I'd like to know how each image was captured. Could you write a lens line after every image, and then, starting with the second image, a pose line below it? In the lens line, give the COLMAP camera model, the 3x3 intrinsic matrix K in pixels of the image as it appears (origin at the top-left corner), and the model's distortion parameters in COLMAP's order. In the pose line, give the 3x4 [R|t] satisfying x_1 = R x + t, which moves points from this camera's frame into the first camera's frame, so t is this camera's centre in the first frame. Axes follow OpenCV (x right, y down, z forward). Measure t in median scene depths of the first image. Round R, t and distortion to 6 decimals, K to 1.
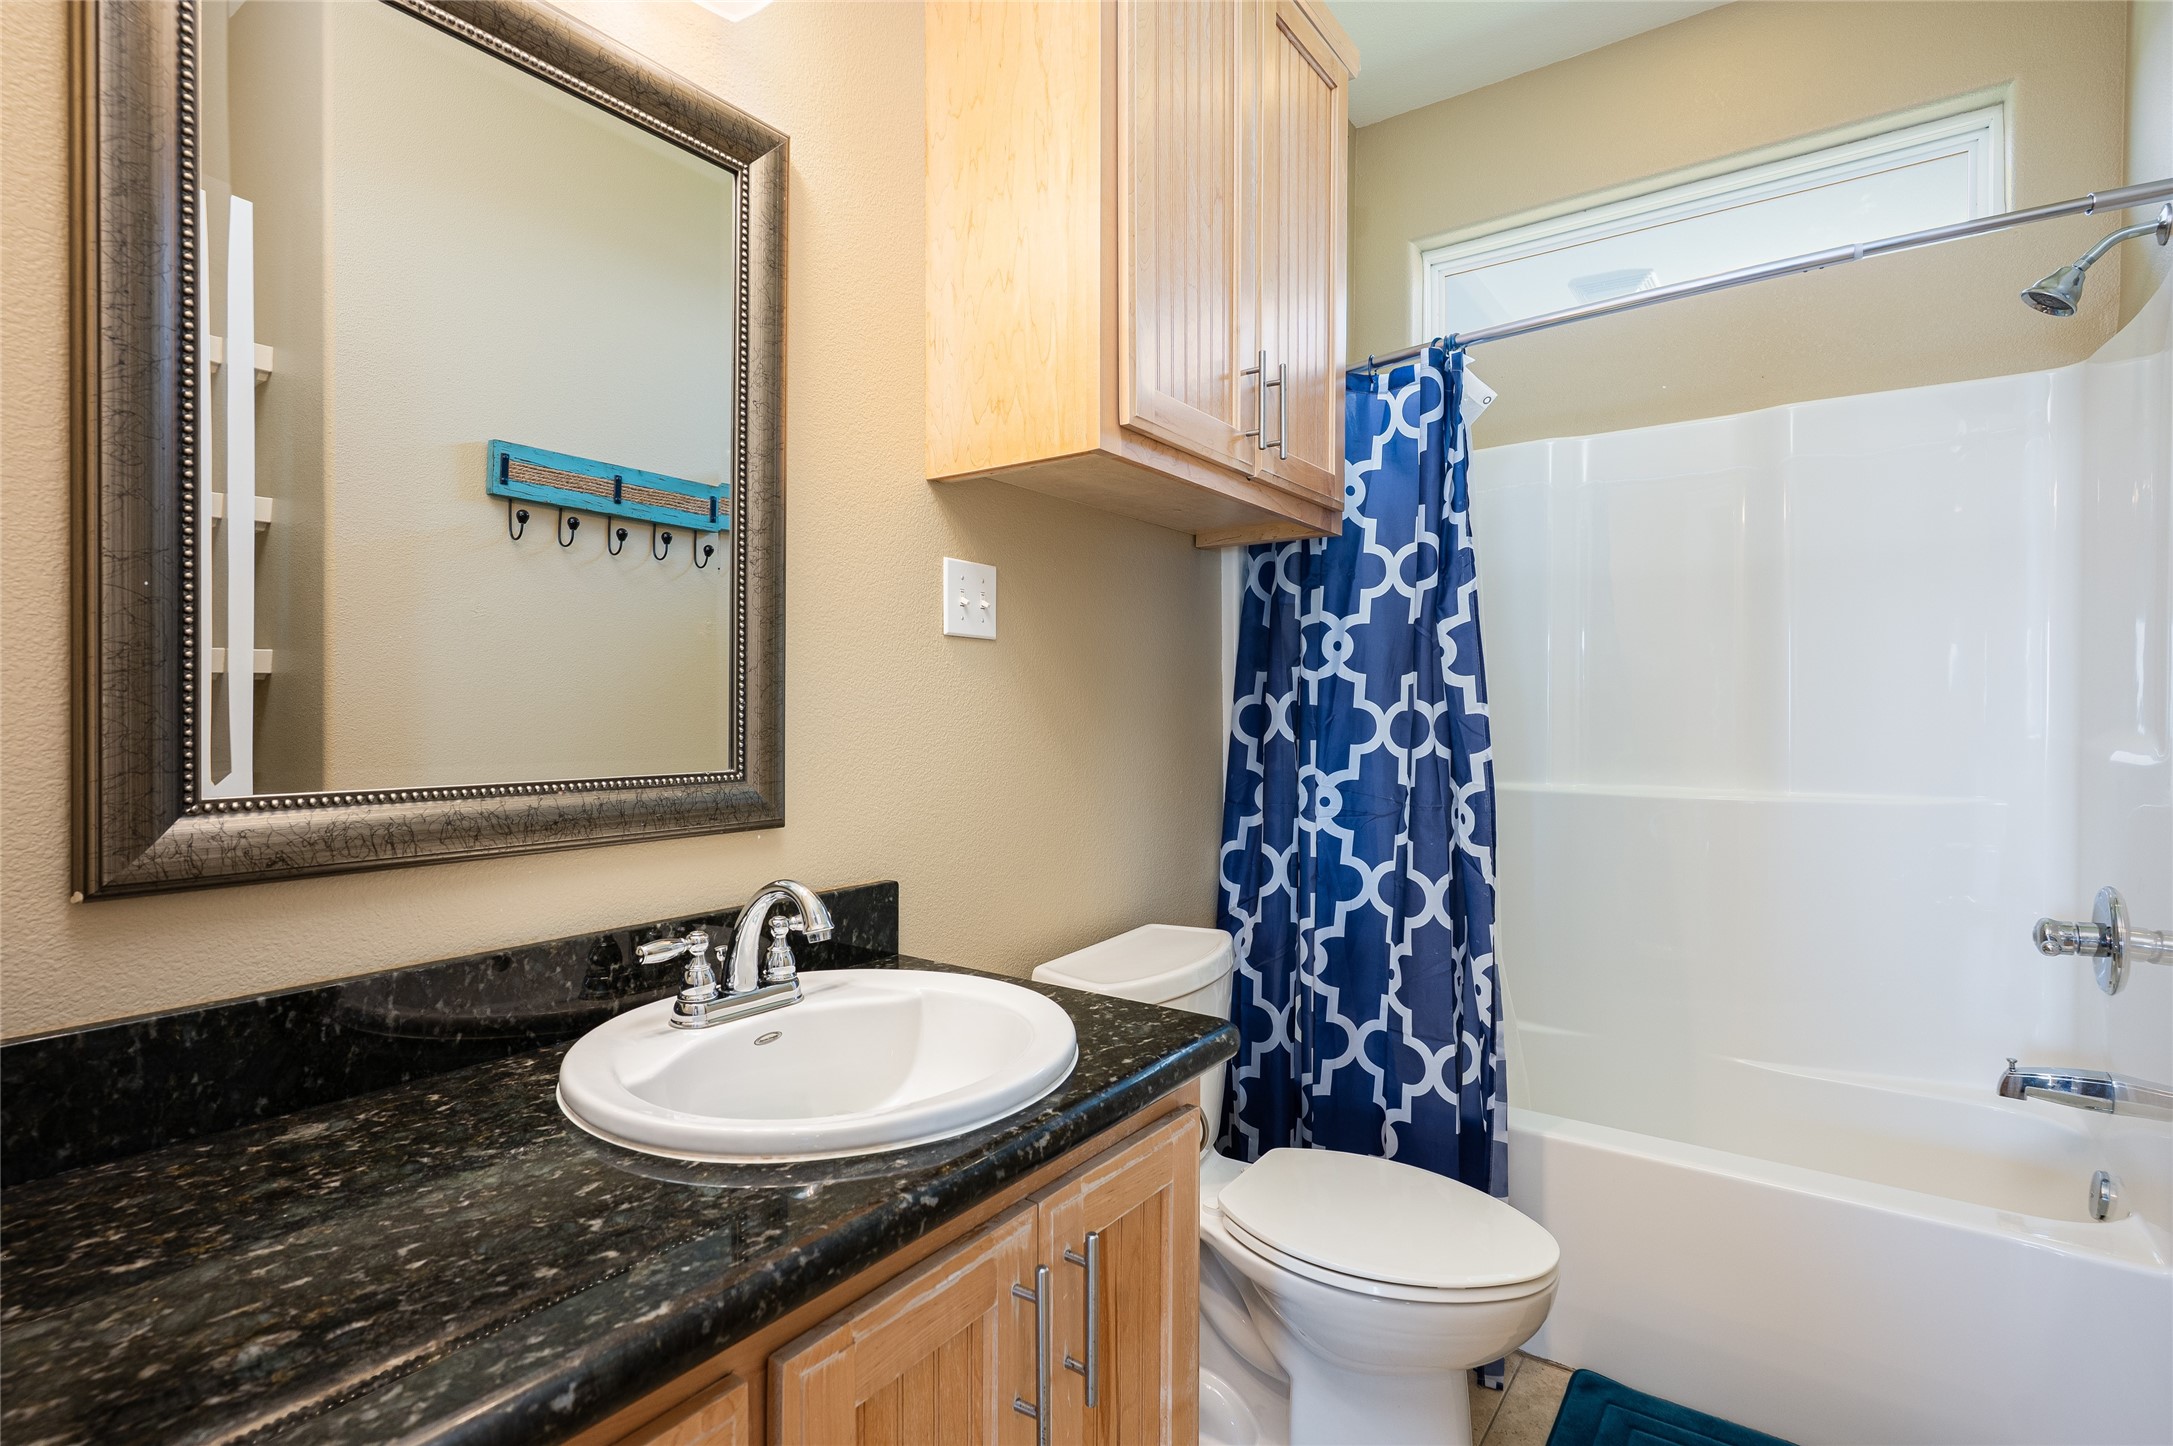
lens RADIAL K [[1045.1, 0, 1083.4], [0, 1045.1, 720.8], [0, 0, 1]] dist [-0.004156, 0.004580]
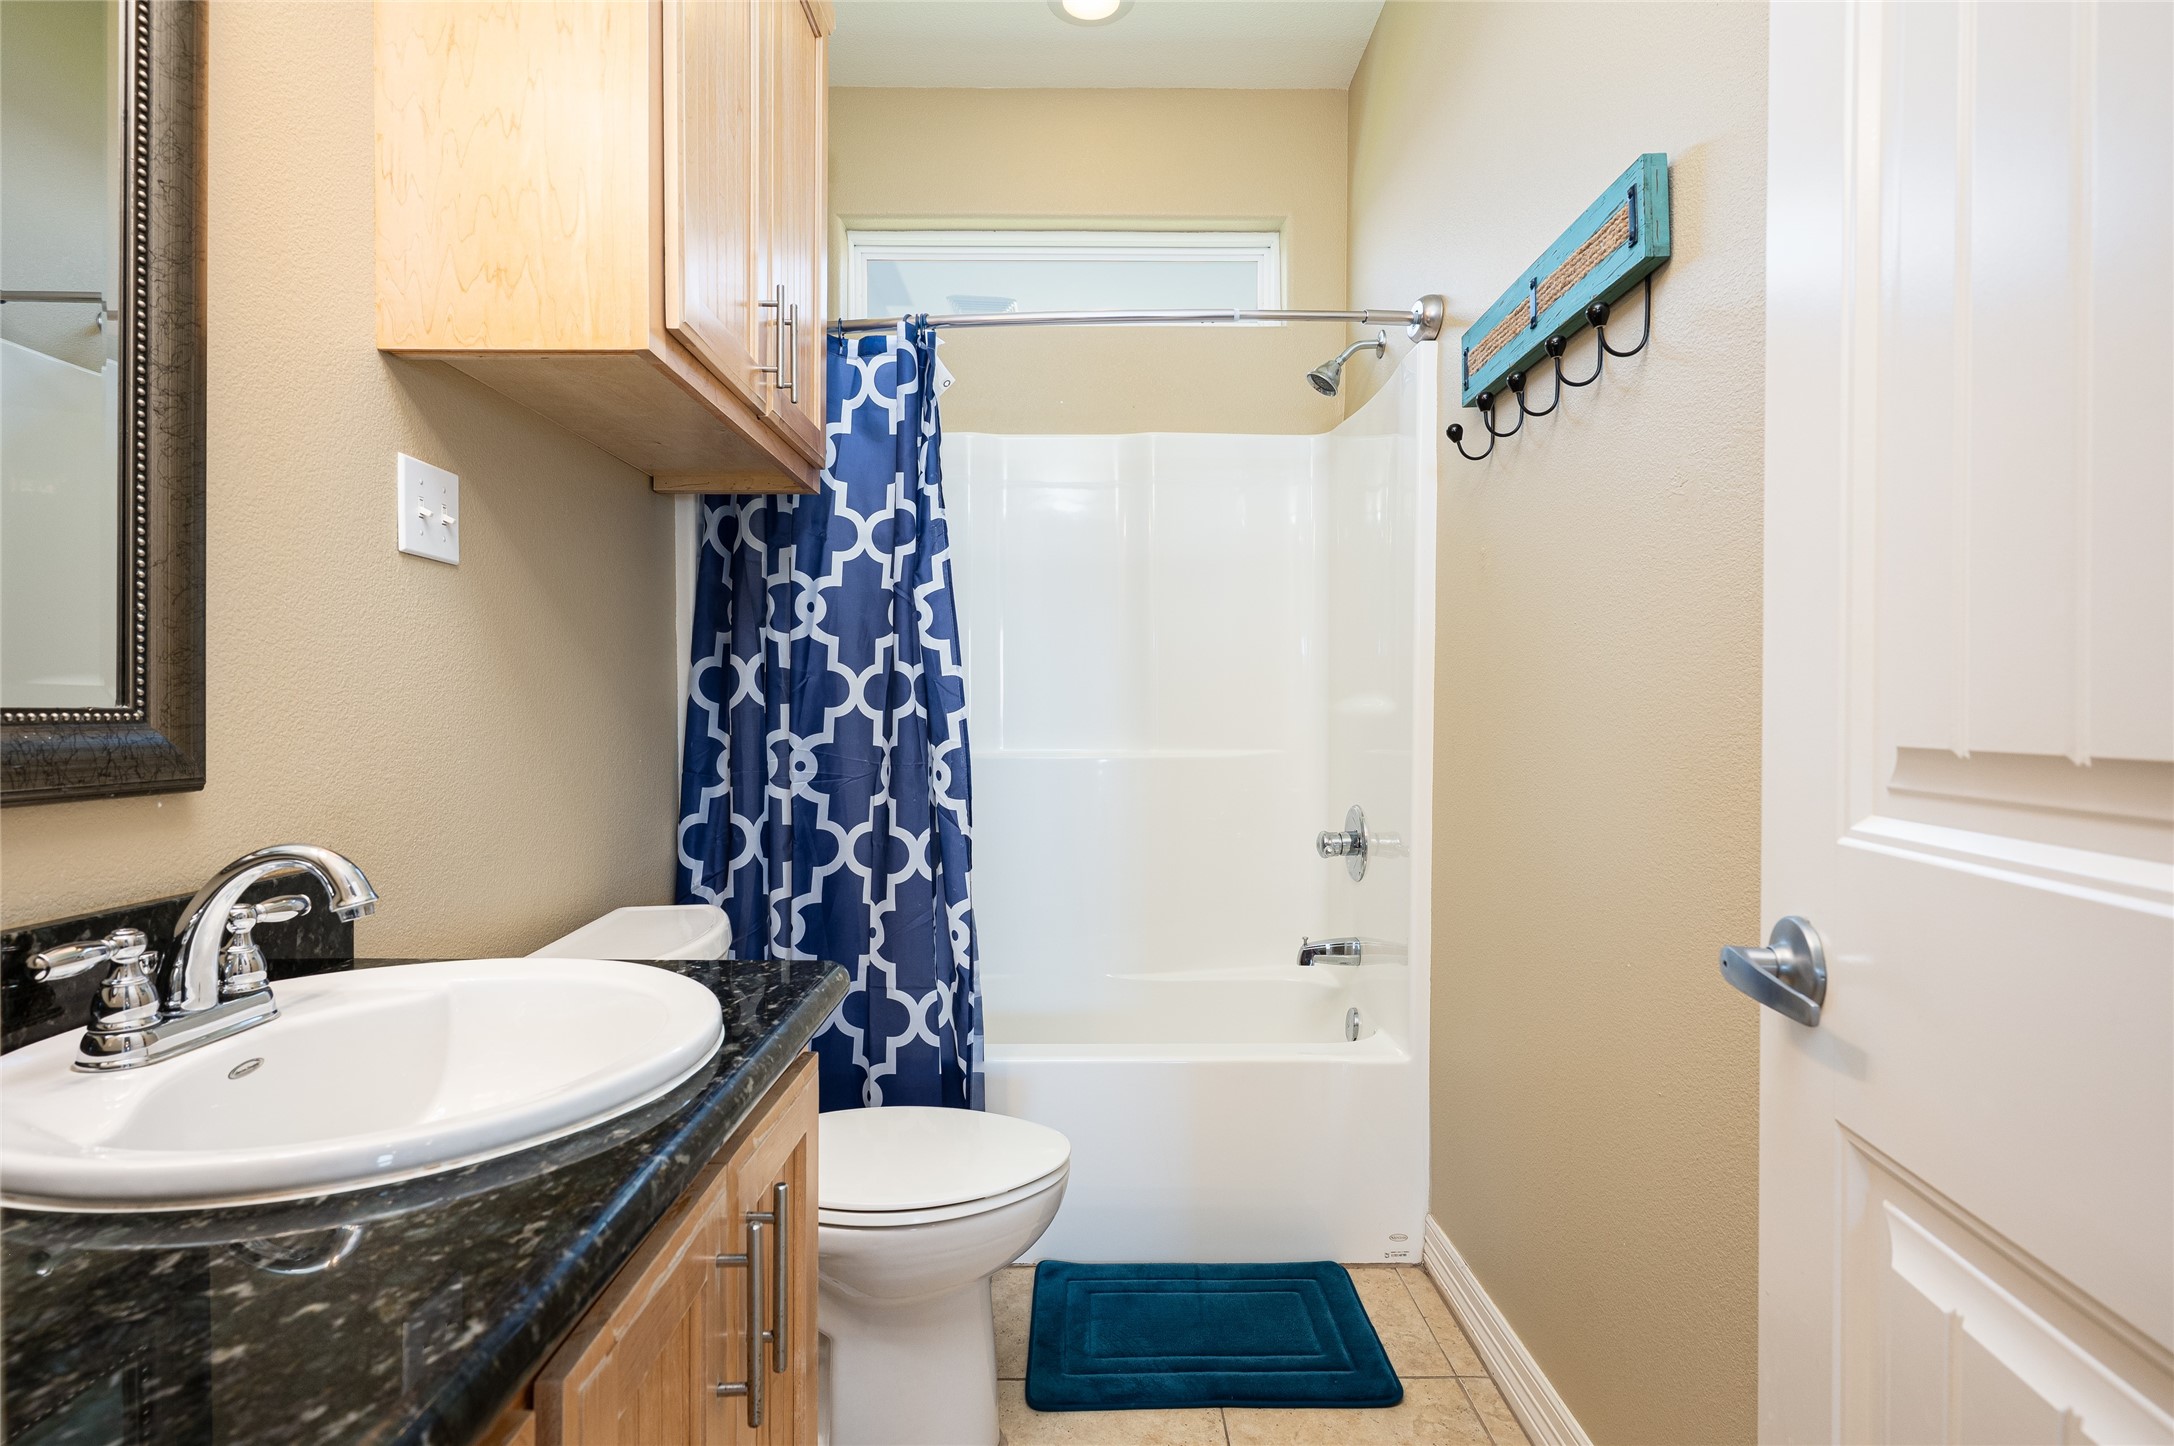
lens RADIAL K [[1084.0, 0, 1078.1], [0, 1084.0, 722.3], [0, 0, 1]] dist [-0.001085, 0.003737]
pose [[0.809428, -0.004432, 0.587202, -0.178856], [0.004919, 0.999988, 0.000768, 0.043467], [-0.587198, 0.002267, 0.809440, 0.035662]]
